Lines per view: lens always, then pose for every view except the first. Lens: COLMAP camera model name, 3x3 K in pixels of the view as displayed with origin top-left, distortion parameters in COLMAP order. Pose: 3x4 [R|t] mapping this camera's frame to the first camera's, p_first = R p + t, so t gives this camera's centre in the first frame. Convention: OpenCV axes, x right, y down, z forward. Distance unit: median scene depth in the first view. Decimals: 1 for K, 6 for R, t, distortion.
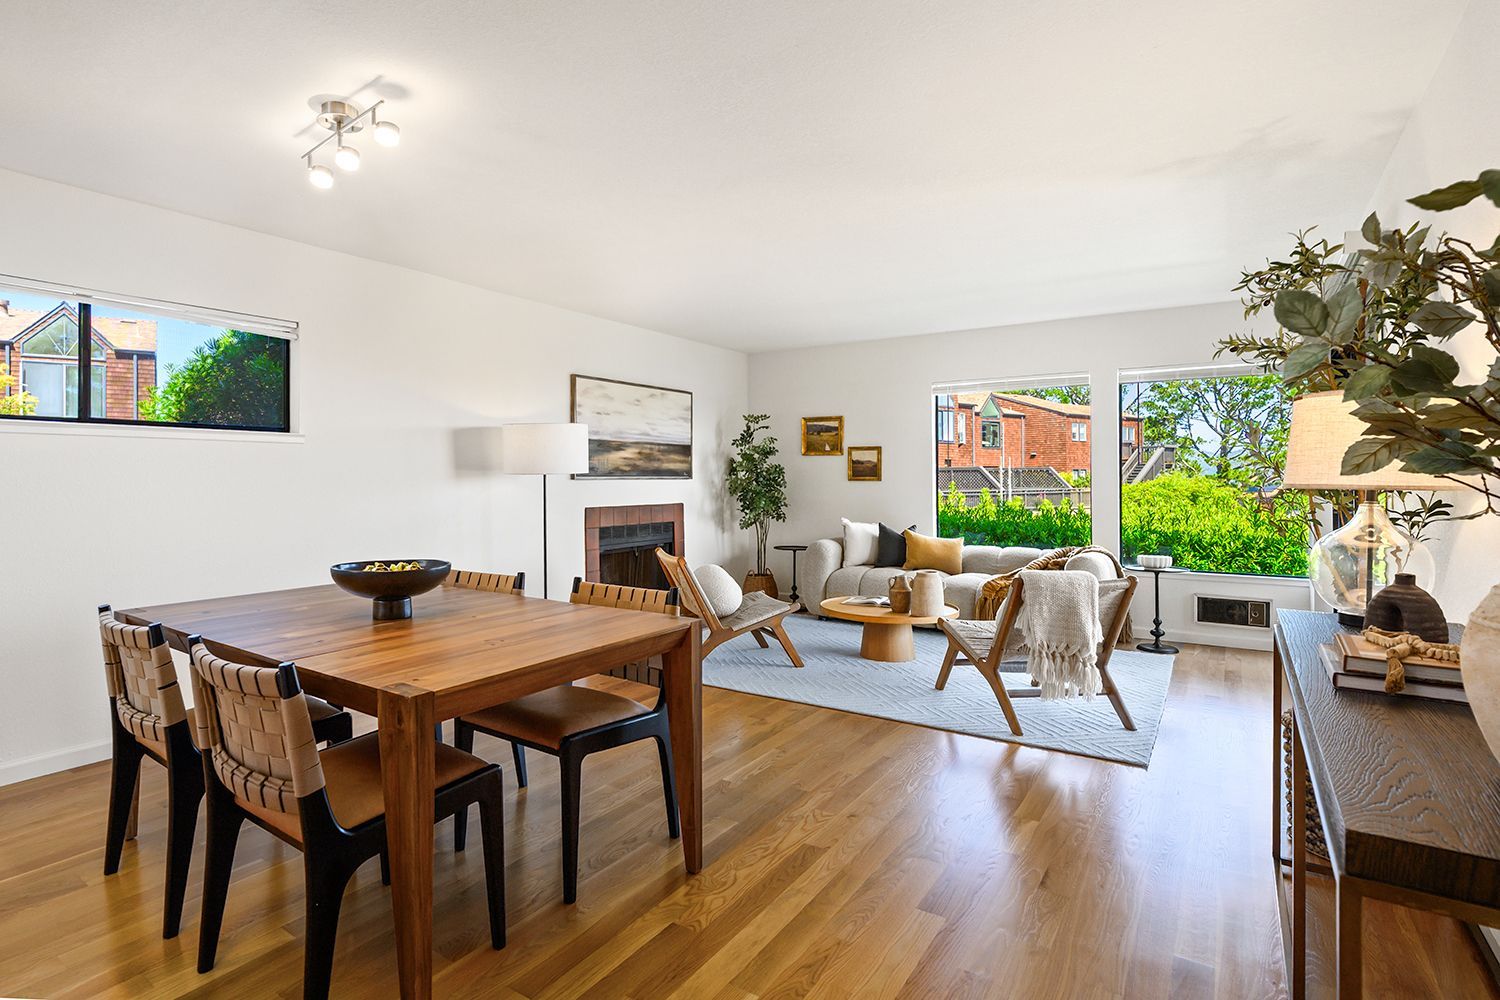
lens RADIAL K [[754.0, 0, 689.7], [0, 754.0, 466.3], [0, 0, 1]] dist [0.004303, -0.000736]
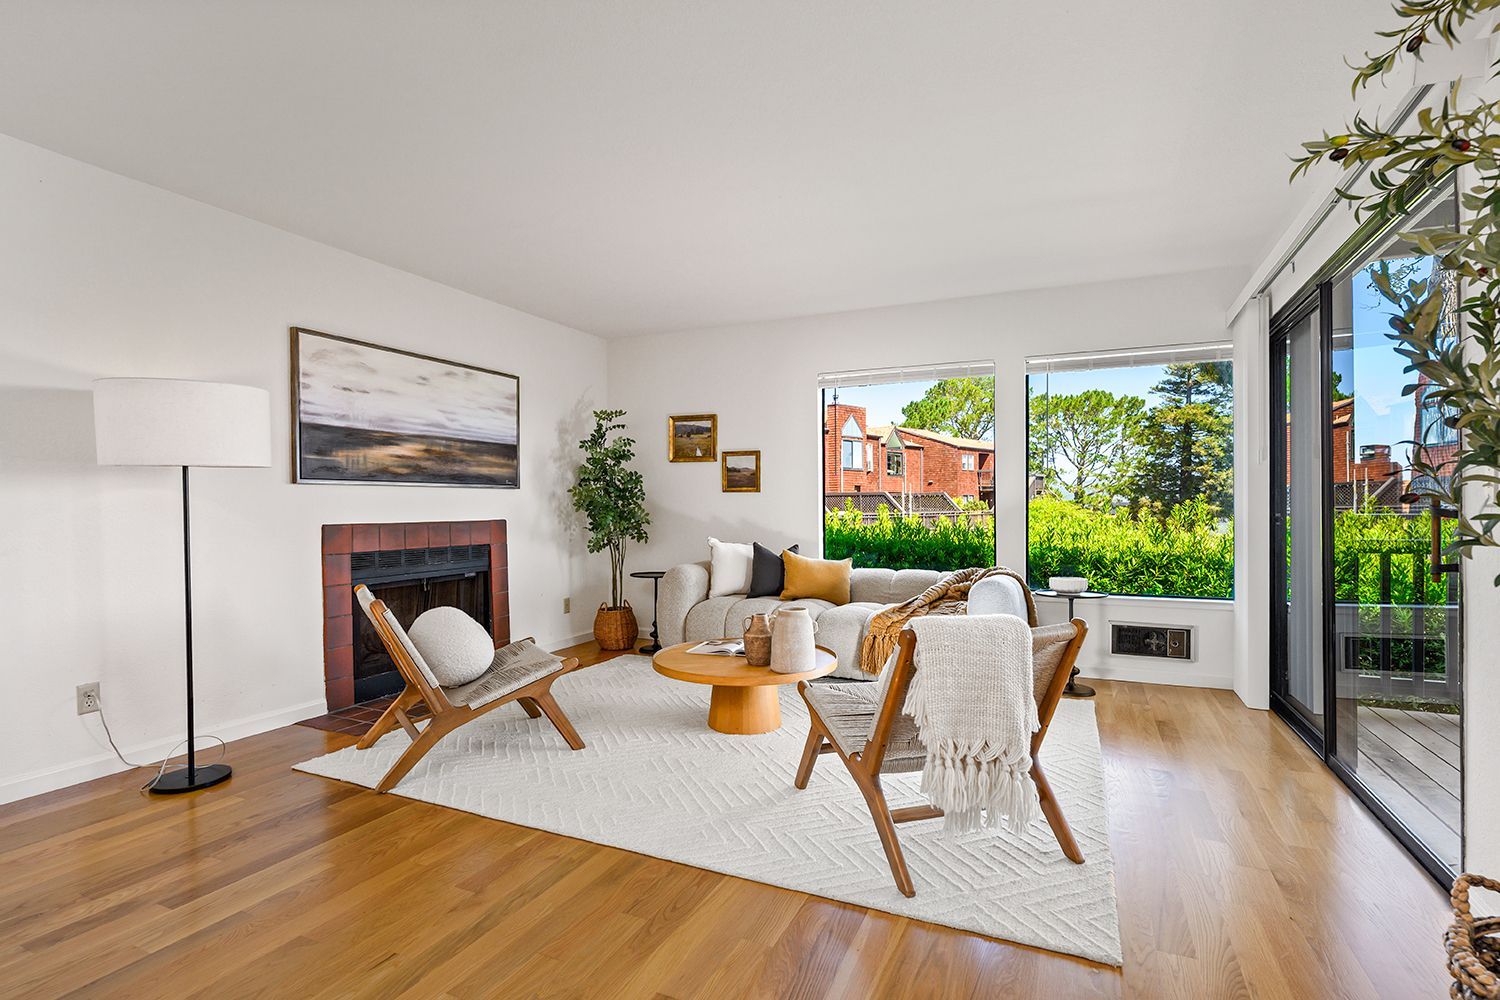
lens RADIAL K [[701.7, 0, 756.2], [0, 701.7, 500.1], [0, 0, 1]] dist [-0.003358, 0.000281]
pose [[0.983084, -0.000377, 0.183156, 0.115116], [-0.001469, 0.999949, 0.009947, 0.021766], [-0.183150, -0.010048, 0.983034, 0.255891]]
